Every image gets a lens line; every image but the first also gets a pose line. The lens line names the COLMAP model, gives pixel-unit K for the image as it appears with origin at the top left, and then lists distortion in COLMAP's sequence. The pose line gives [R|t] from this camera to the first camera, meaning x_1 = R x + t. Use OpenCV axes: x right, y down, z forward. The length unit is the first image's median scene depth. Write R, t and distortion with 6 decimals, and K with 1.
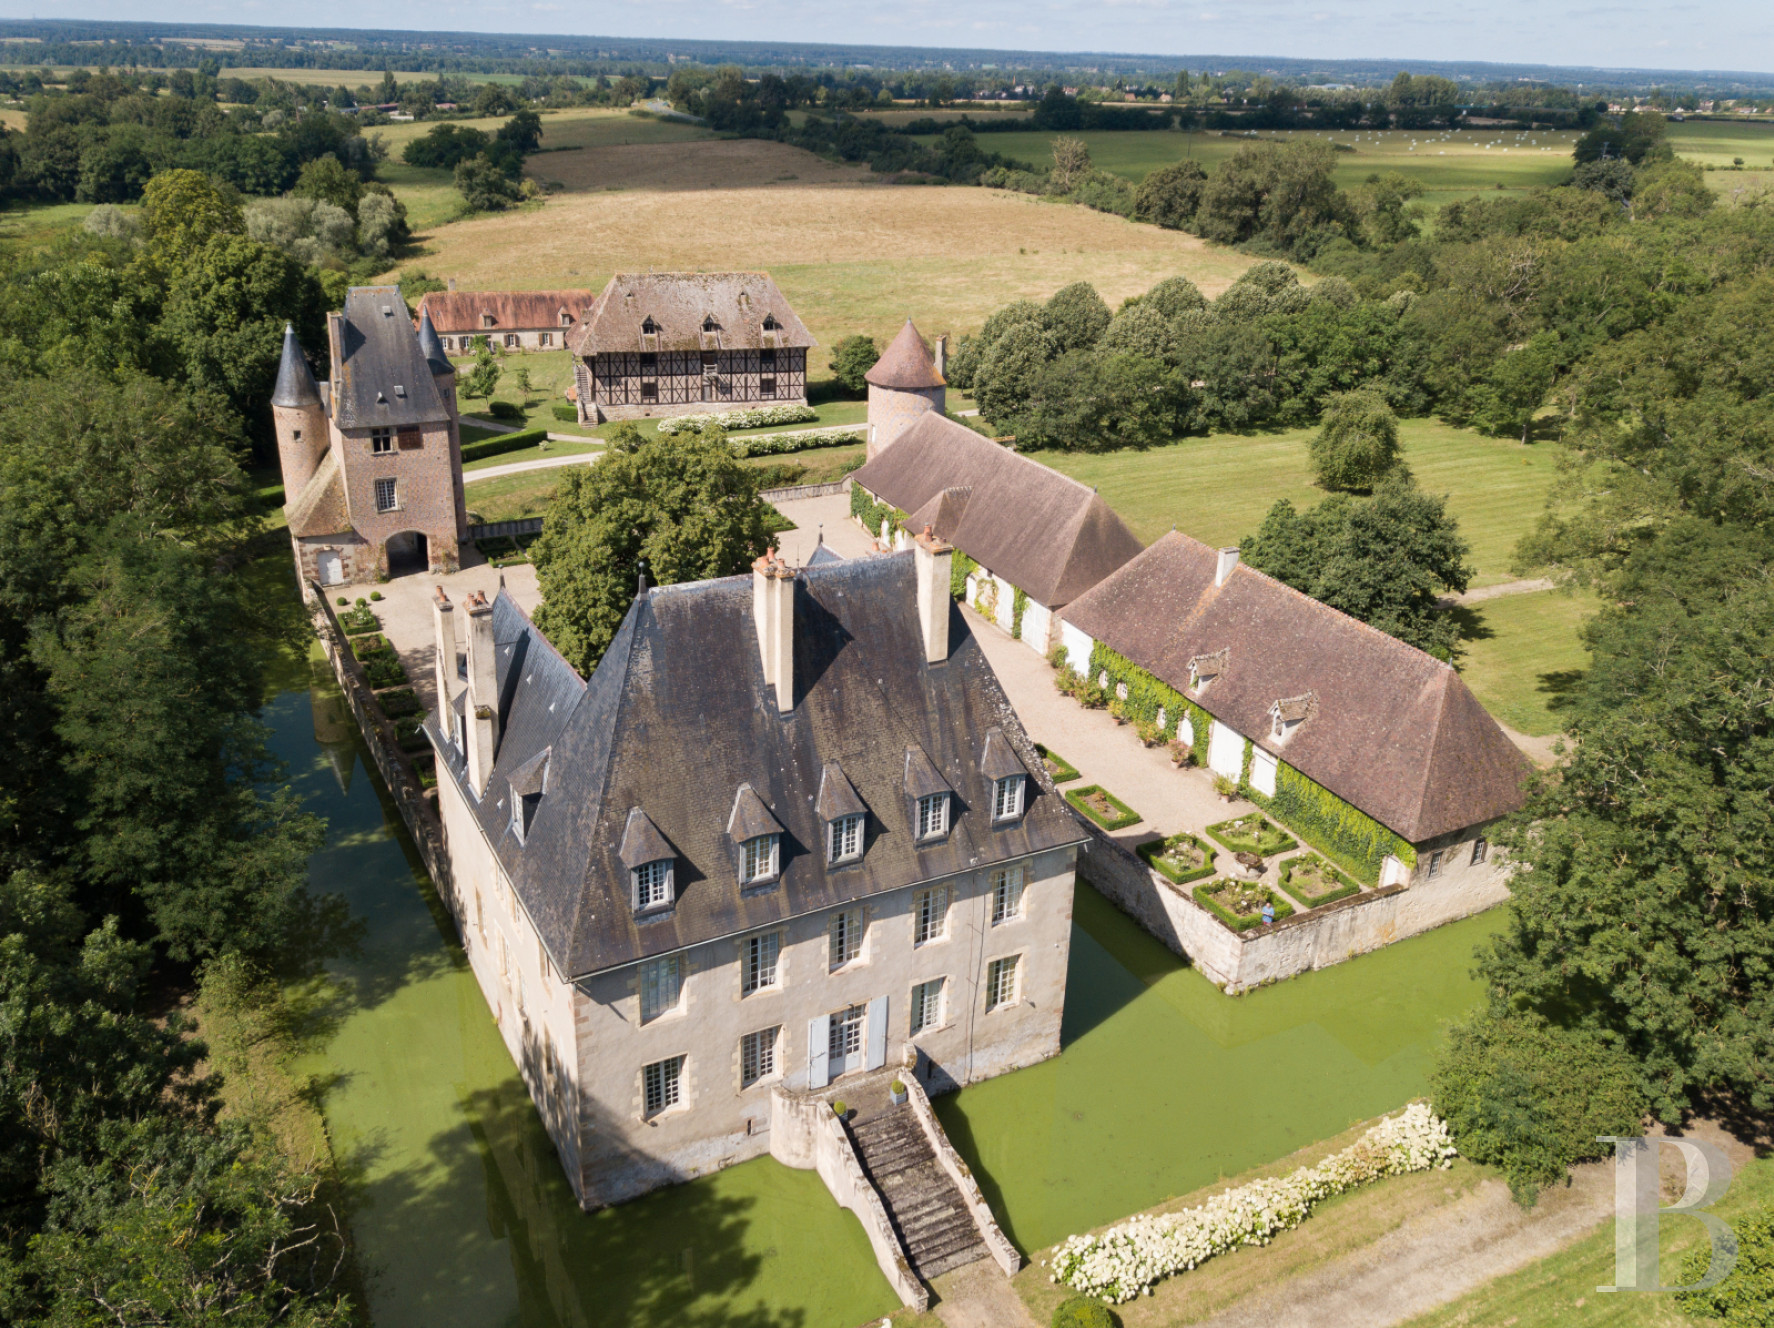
lens RADIAL K [[1498.4, 0, 887.0], [0, 1498.4, 664.0], [0, 0, 1]] dist [0.007221, 0.004875]
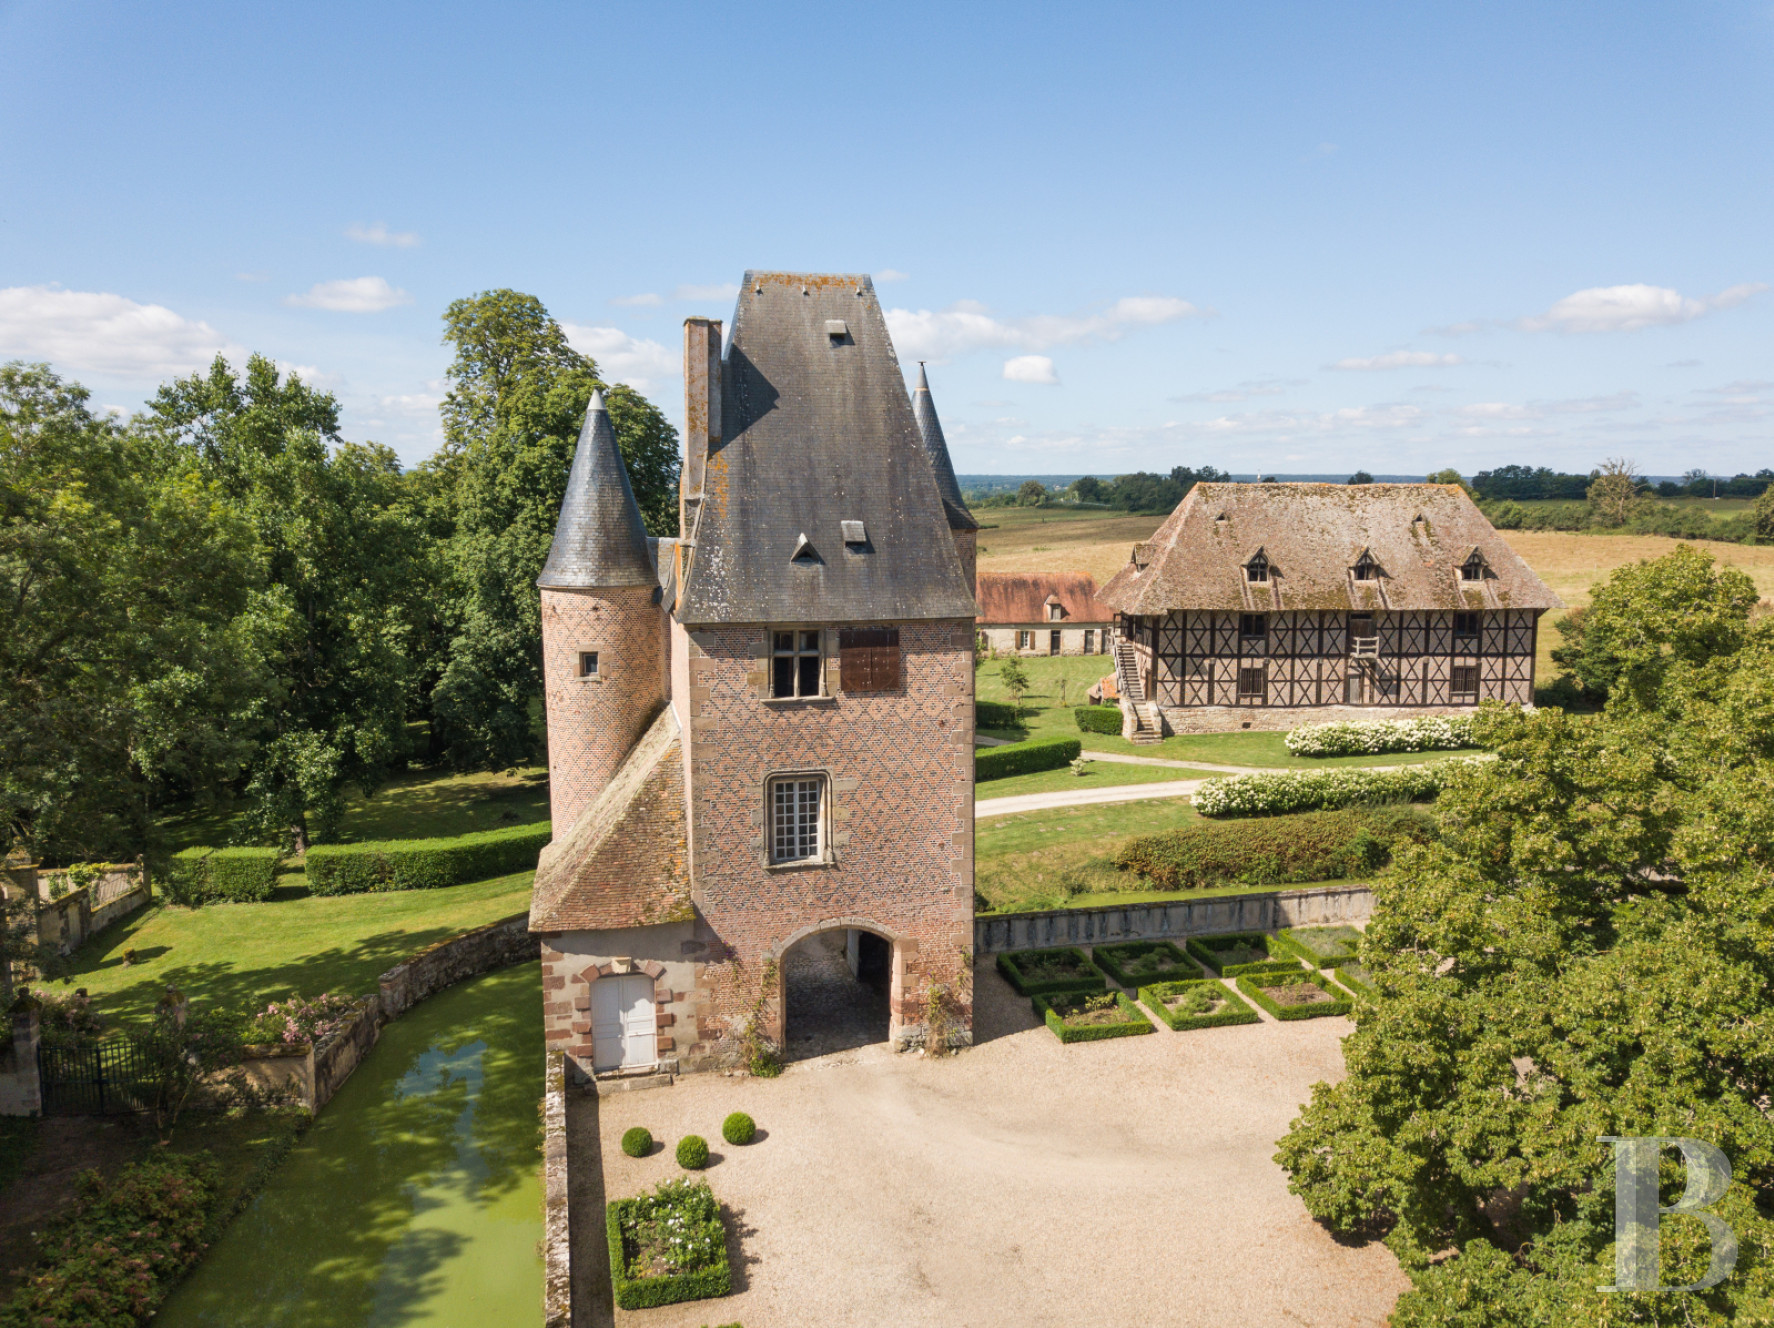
lens RADIAL K [[1498.4, 0, 887.0], [0, 1498.4, 664.0], [0, 0, 1]] dist [0.007221, 0.004875]
pose [[0.968806, 0.002864, -0.247803, -0.208768], [-0.066722, 0.966024, -0.249690, -0.057333], [0.238668, 0.258436, 0.936081, 0.615528]]
